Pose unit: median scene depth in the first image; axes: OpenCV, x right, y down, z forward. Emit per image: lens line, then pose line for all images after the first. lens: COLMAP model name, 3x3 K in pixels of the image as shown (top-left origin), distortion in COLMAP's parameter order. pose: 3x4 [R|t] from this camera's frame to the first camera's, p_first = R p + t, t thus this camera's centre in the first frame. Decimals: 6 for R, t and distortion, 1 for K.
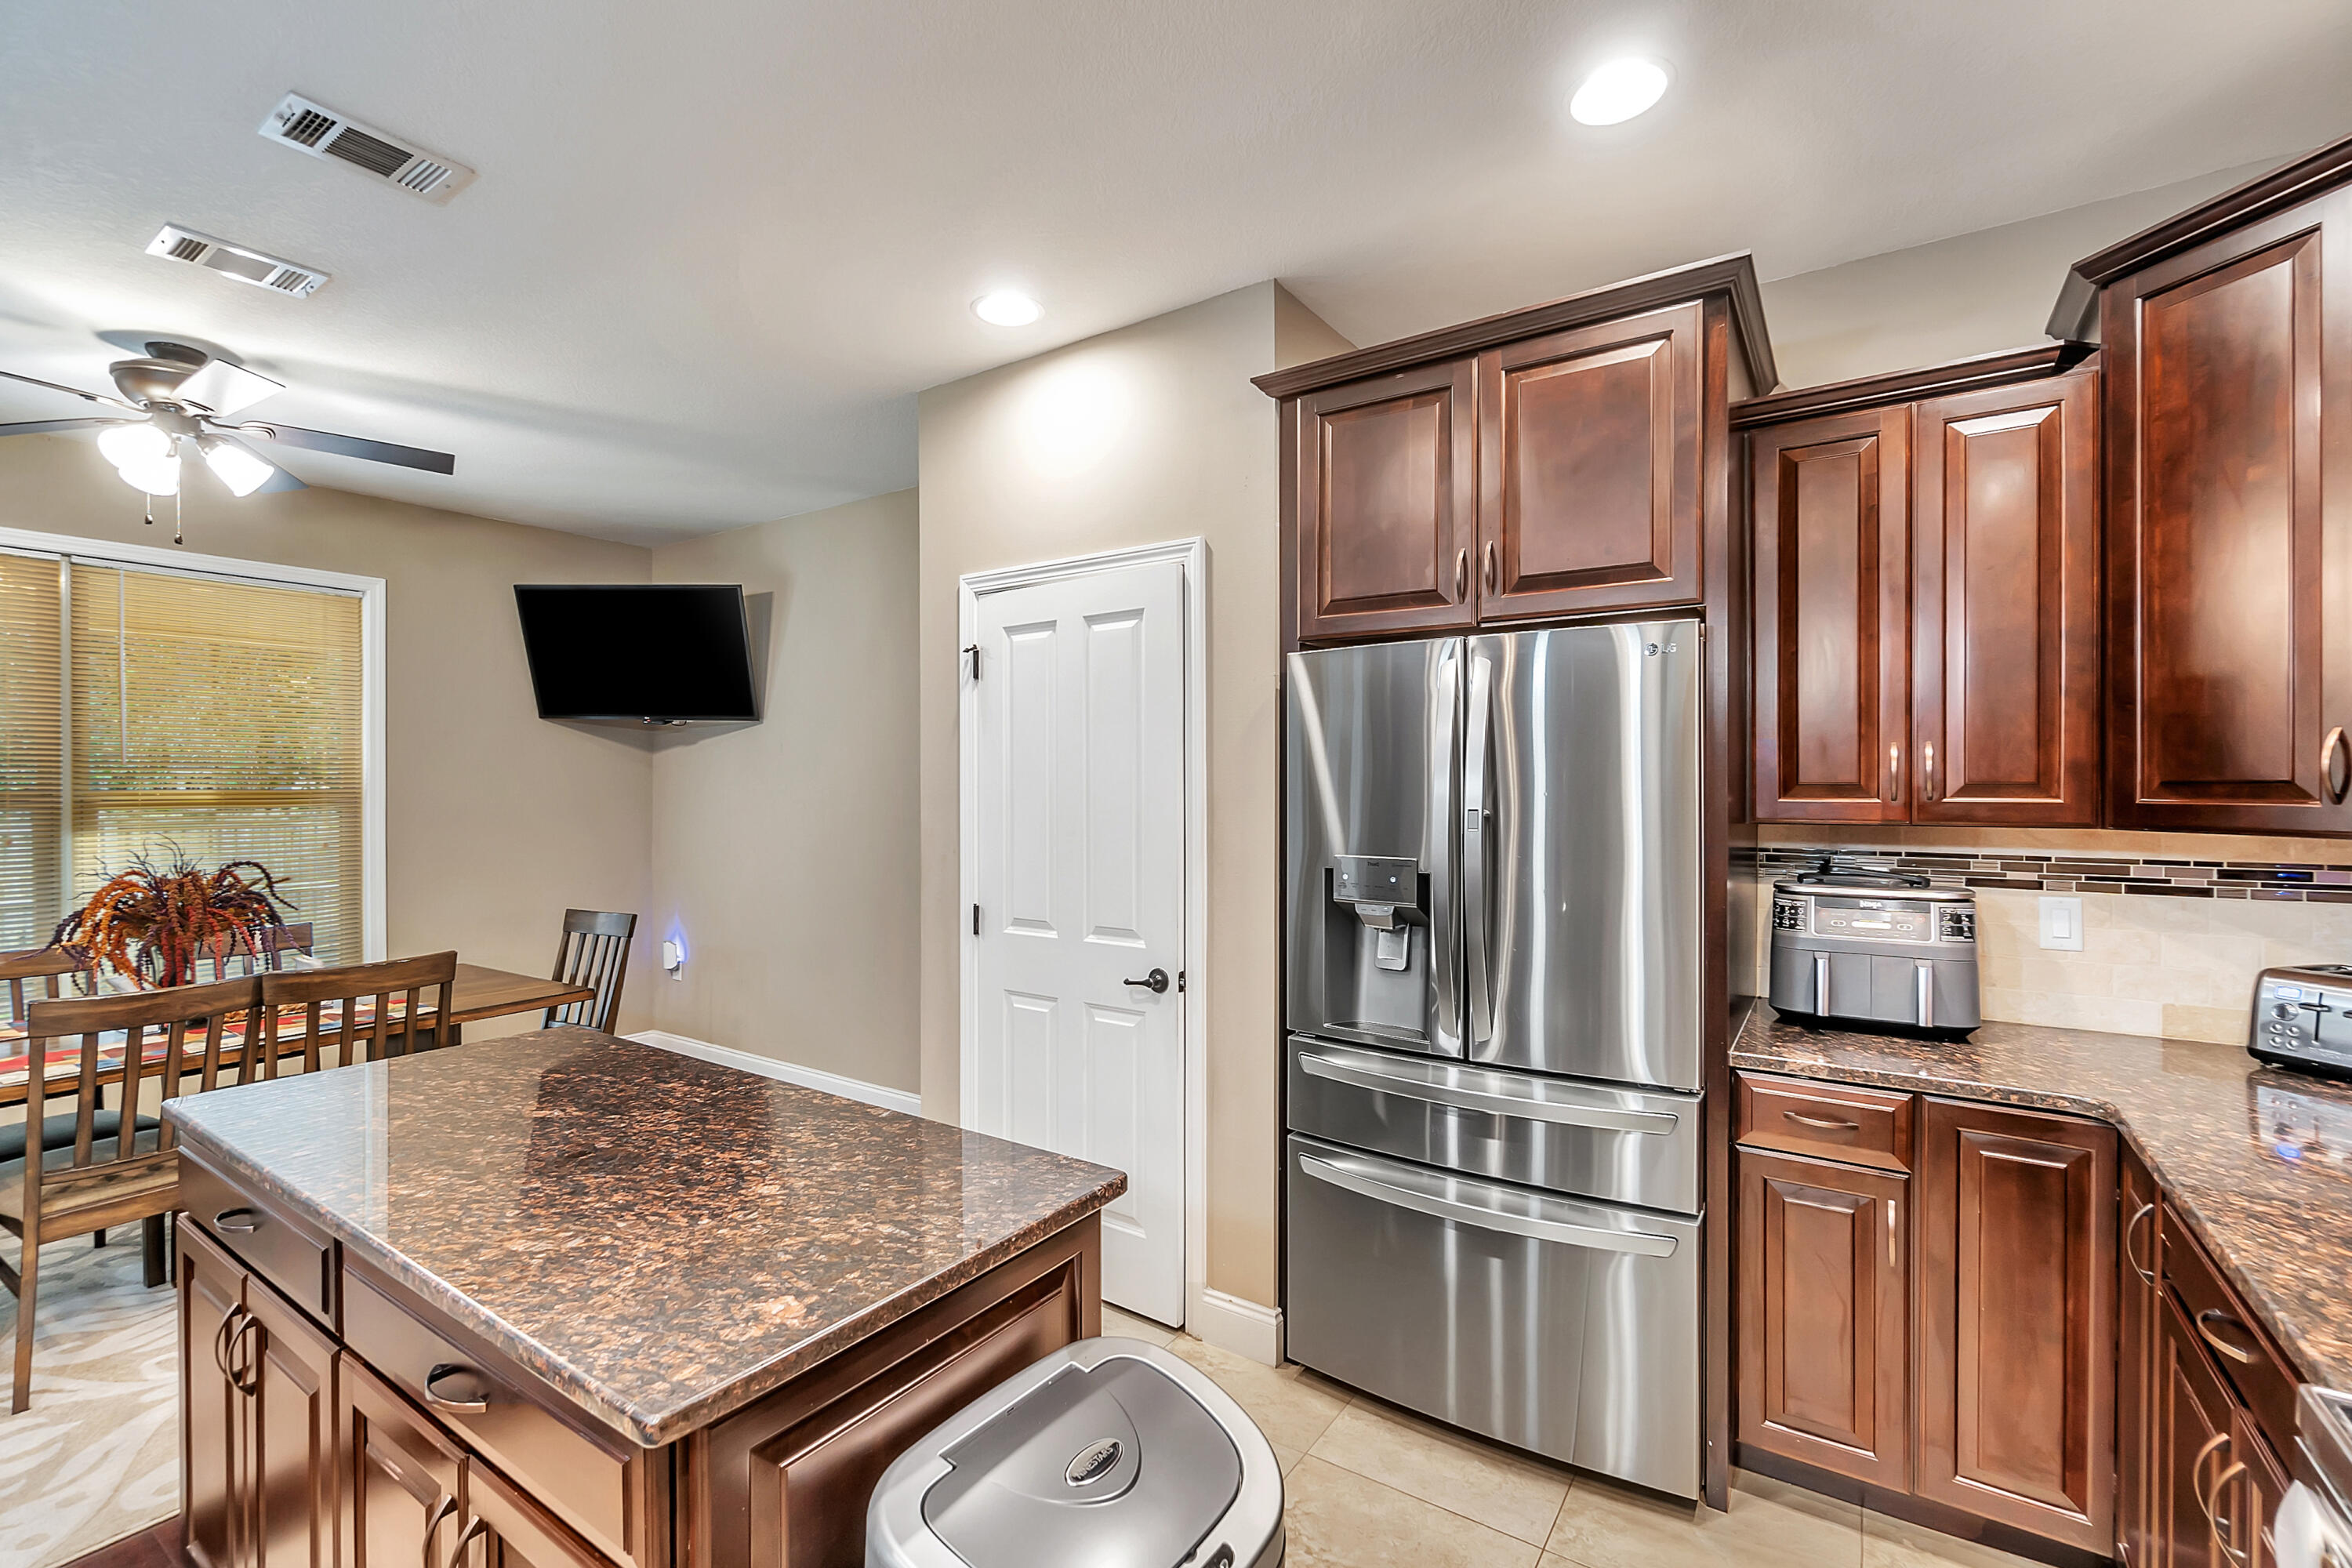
lens RADIAL K [[1026.7, 0, 1167.8], [0, 1026.7, 792.6], [0, 0, 1]] dist [-0.003084, 0.000807]
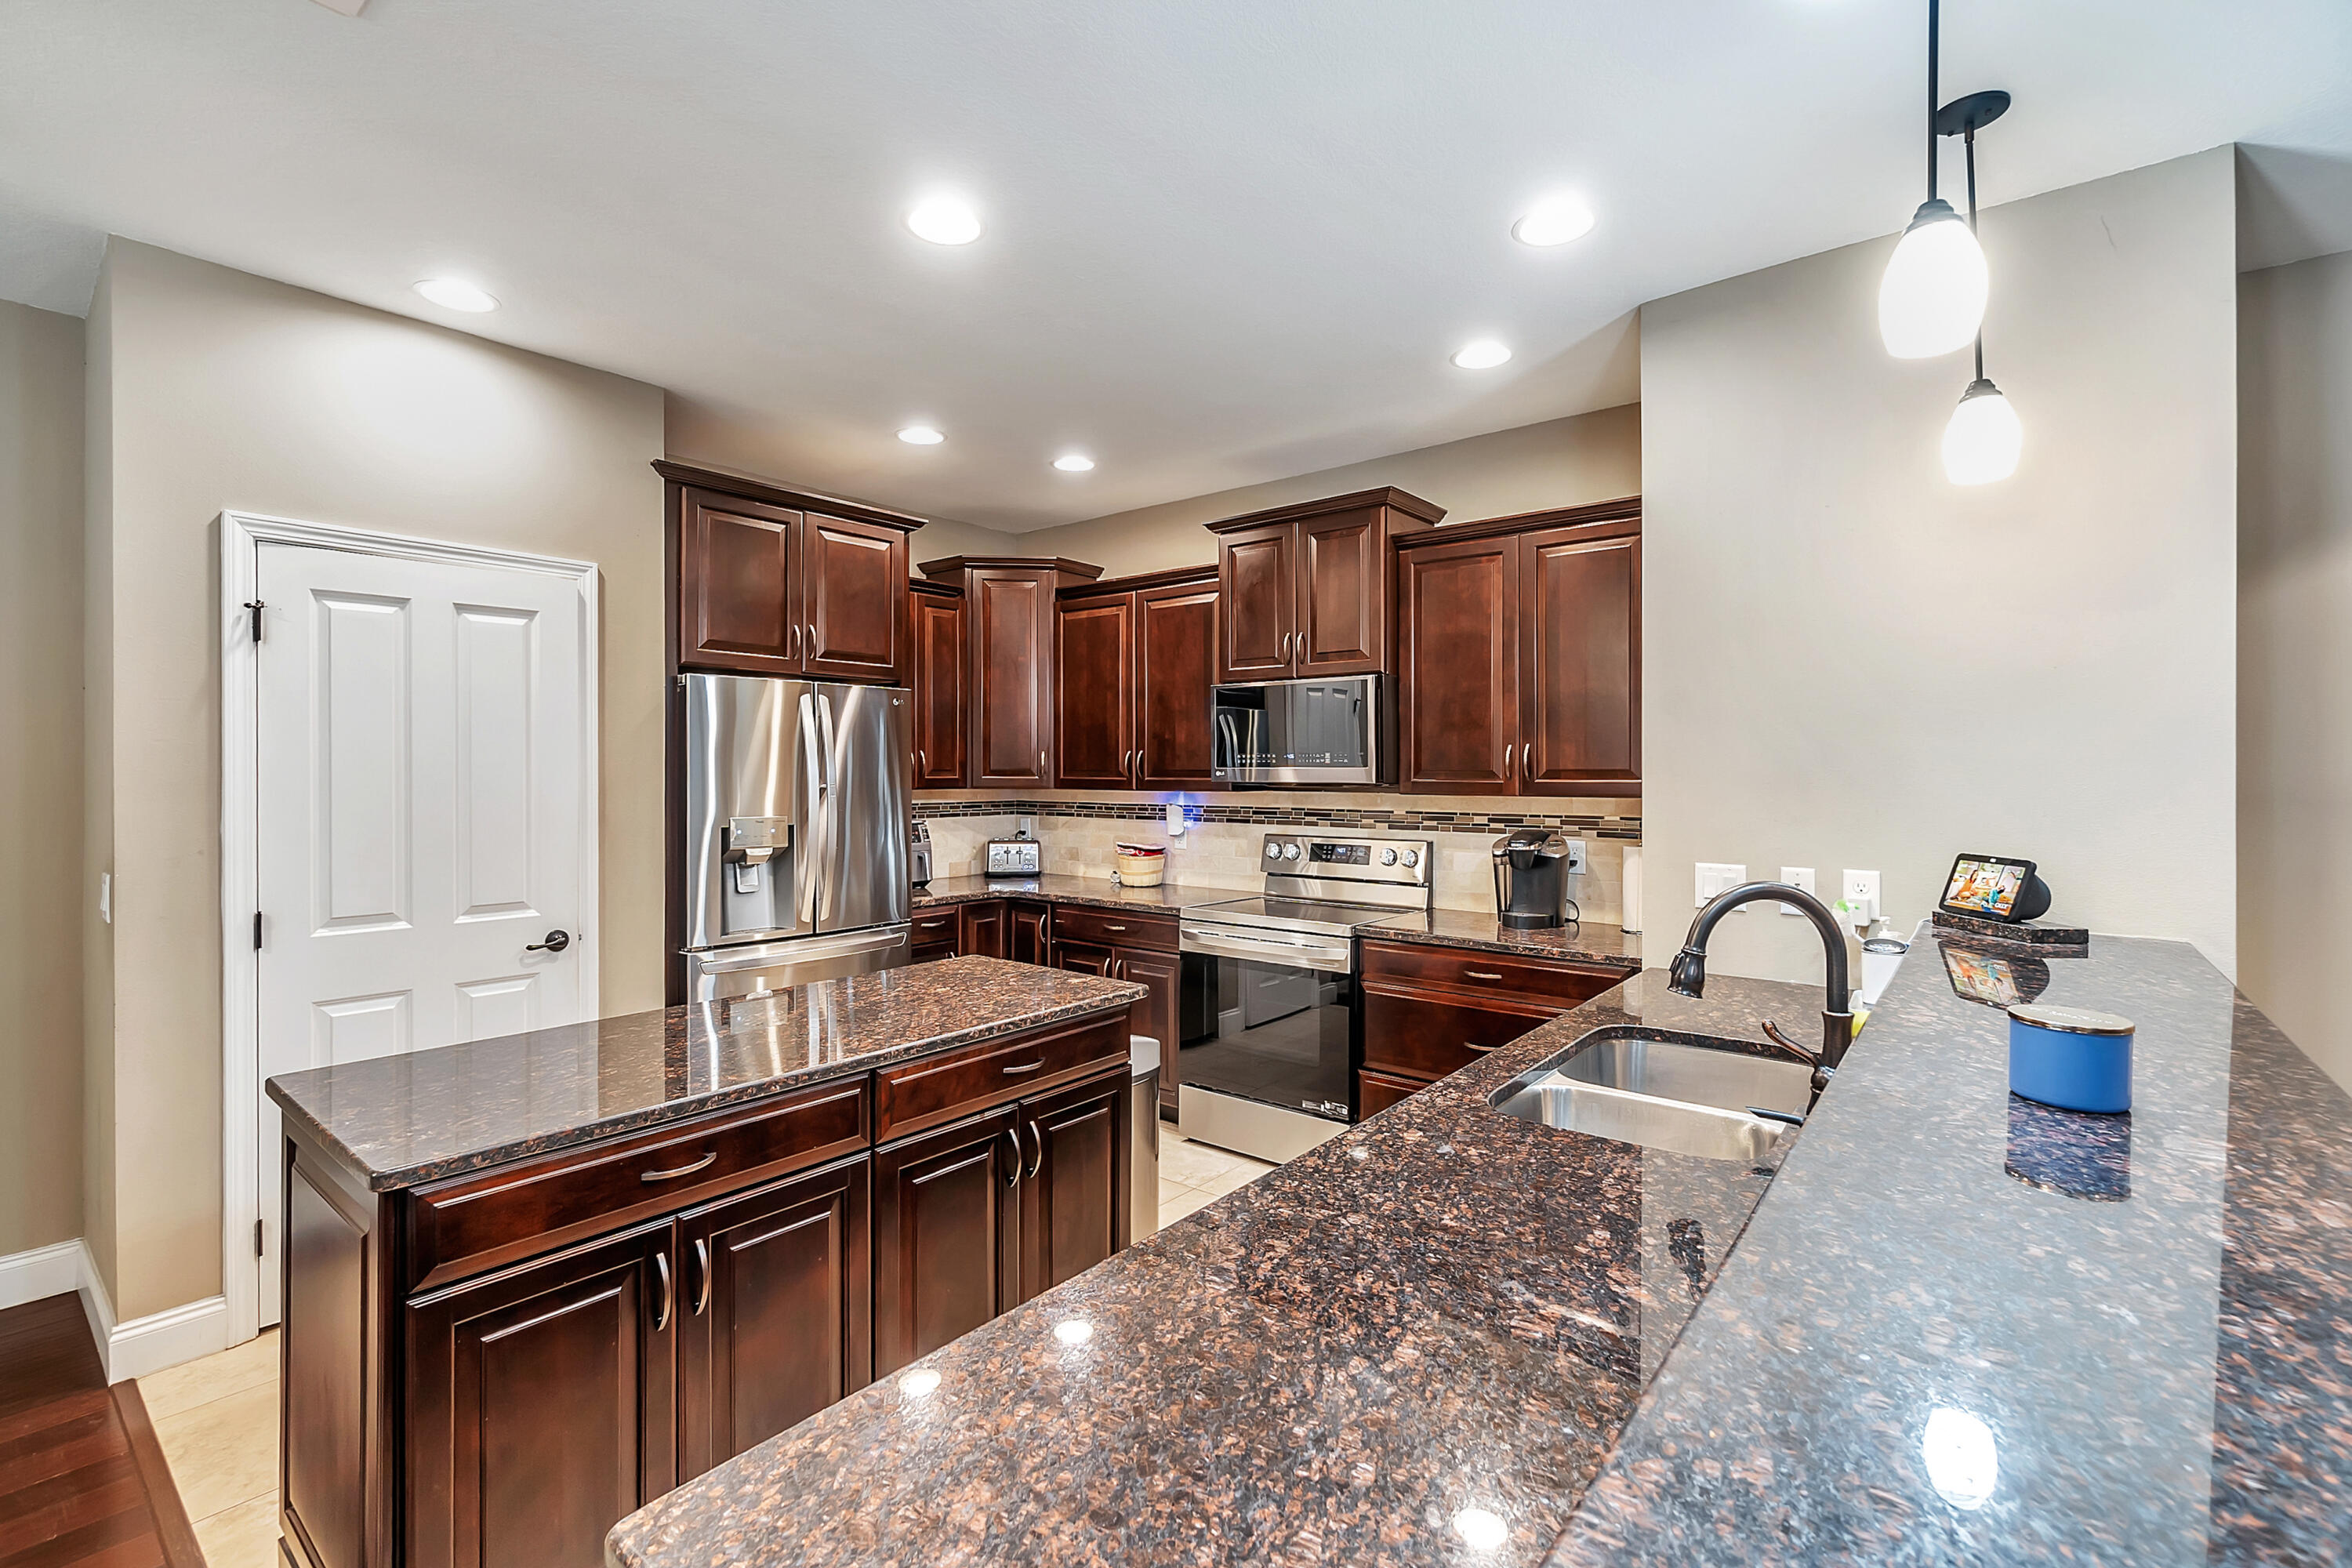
lens RADIAL K [[1026.7, 0, 1180.4], [0, 1026.7, 770.1], [0, 0, 1]] dist [-0.003084, 0.000807]
pose [[0.086640, 0.005622, 0.996224, -1.270738], [0.007722, 0.999950, -0.006314, 0.006819], [-0.996210, 0.008240, 0.086592, 0.242551]]
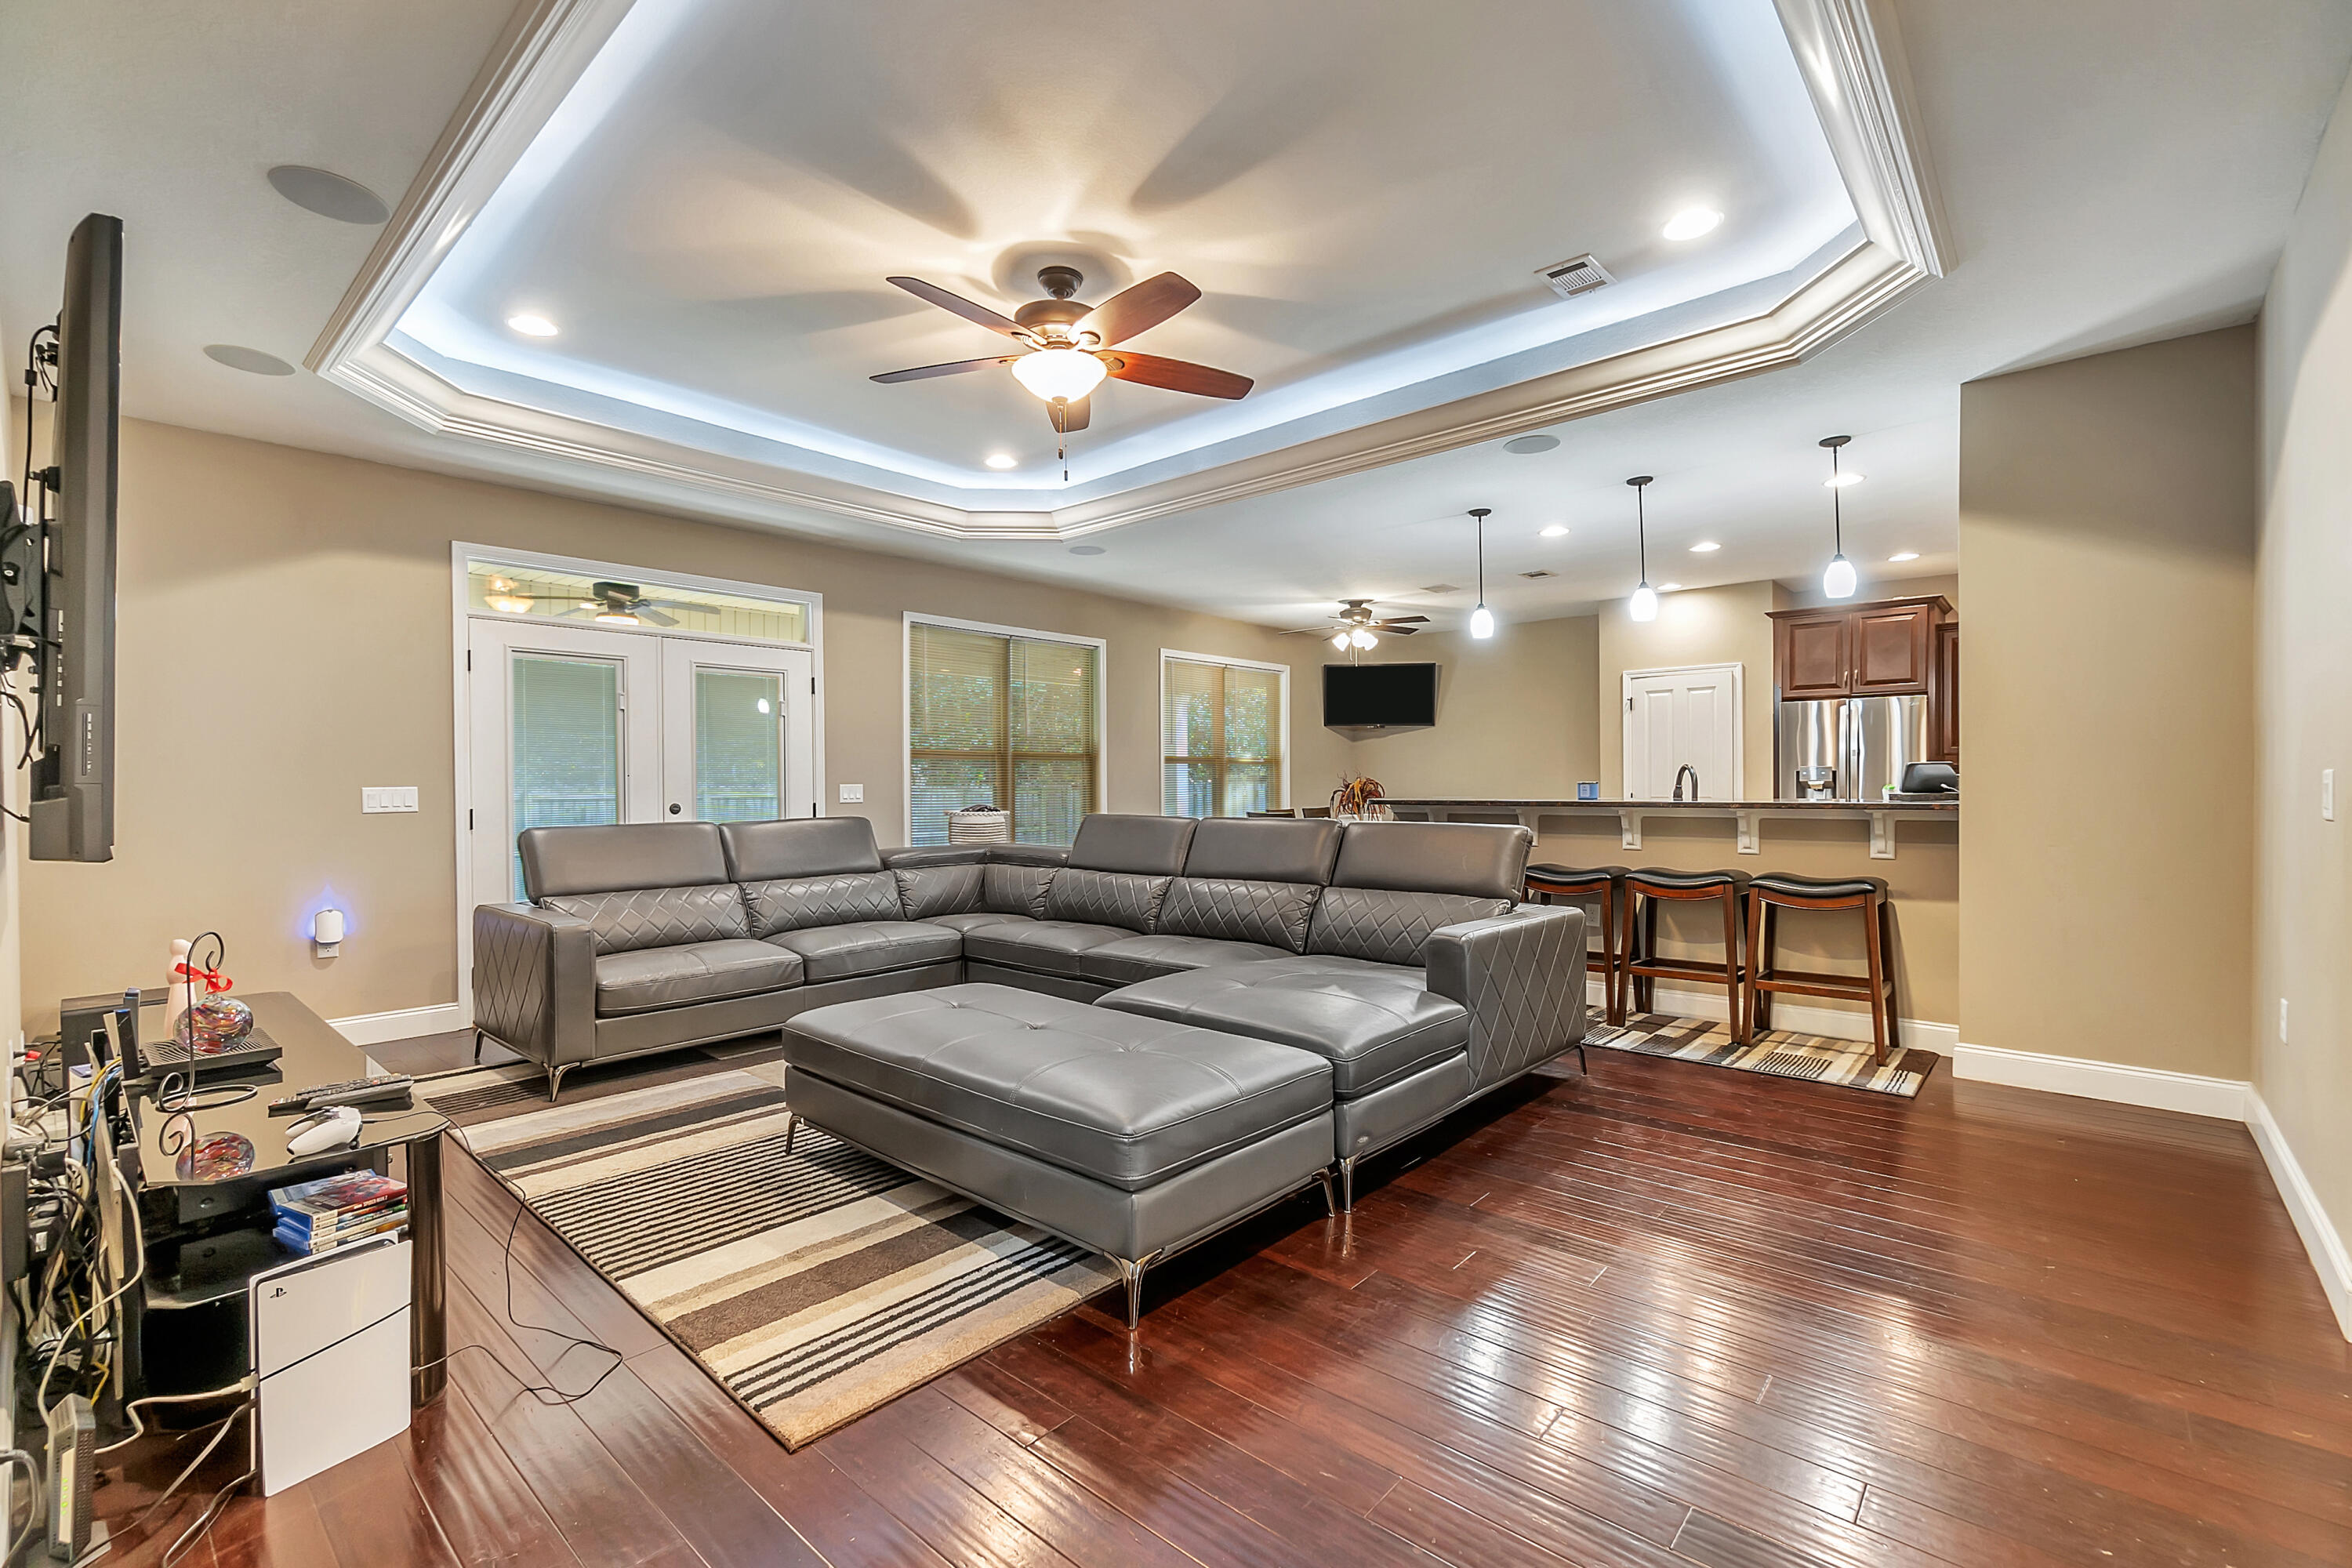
lens RADIAL K [[1026.7, 0, 1168.5], [0, 1026.7, 792.0], [0, 0, 1]] dist [-0.003084, 0.000807]
pose [[0.992169, -0.004290, -0.124827, -1.419916], [0.004539, 0.999988, 0.001711, 0.126502], [0.124818, -0.002264, 0.992177, -2.461754]]
